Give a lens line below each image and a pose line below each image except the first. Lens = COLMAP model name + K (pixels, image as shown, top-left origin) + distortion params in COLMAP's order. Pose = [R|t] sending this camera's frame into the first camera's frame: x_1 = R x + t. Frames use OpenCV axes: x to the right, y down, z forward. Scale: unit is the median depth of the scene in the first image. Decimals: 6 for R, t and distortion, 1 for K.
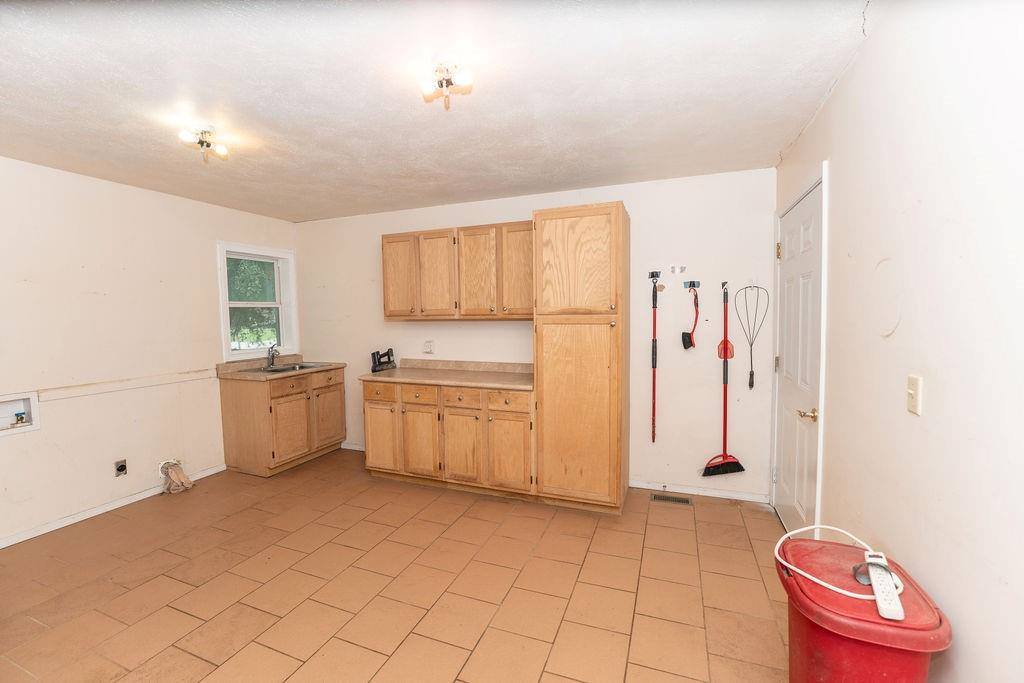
lens RADIAL K [[427.8, 0, 508.9], [0, 427.8, 340.8], [0, 0, 1]] dist [-0.027308, 0.003208]
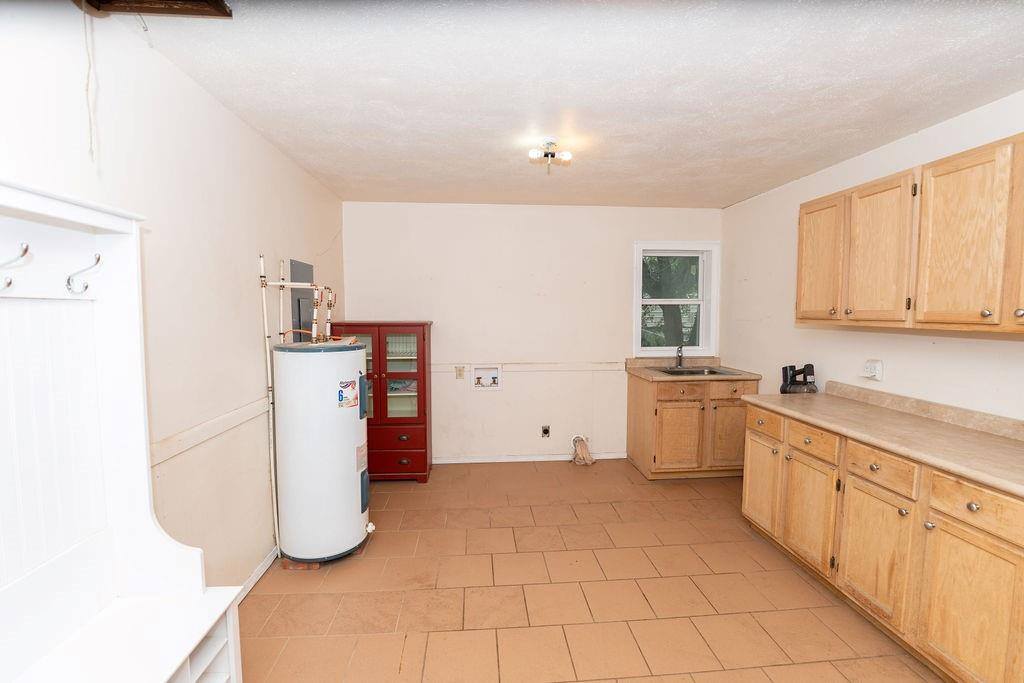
lens RADIAL K [[427.8, 0, 508.9], [0, 427.8, 340.8], [0, 0, 1]] dist [-0.027308, 0.003208]
pose [[0.430978, 0.077711, -0.899010, 0.153478], [-0.063395, 0.996431, 0.055742, -0.032146], [0.900133, 0.032969, 0.434366, 0.283310]]
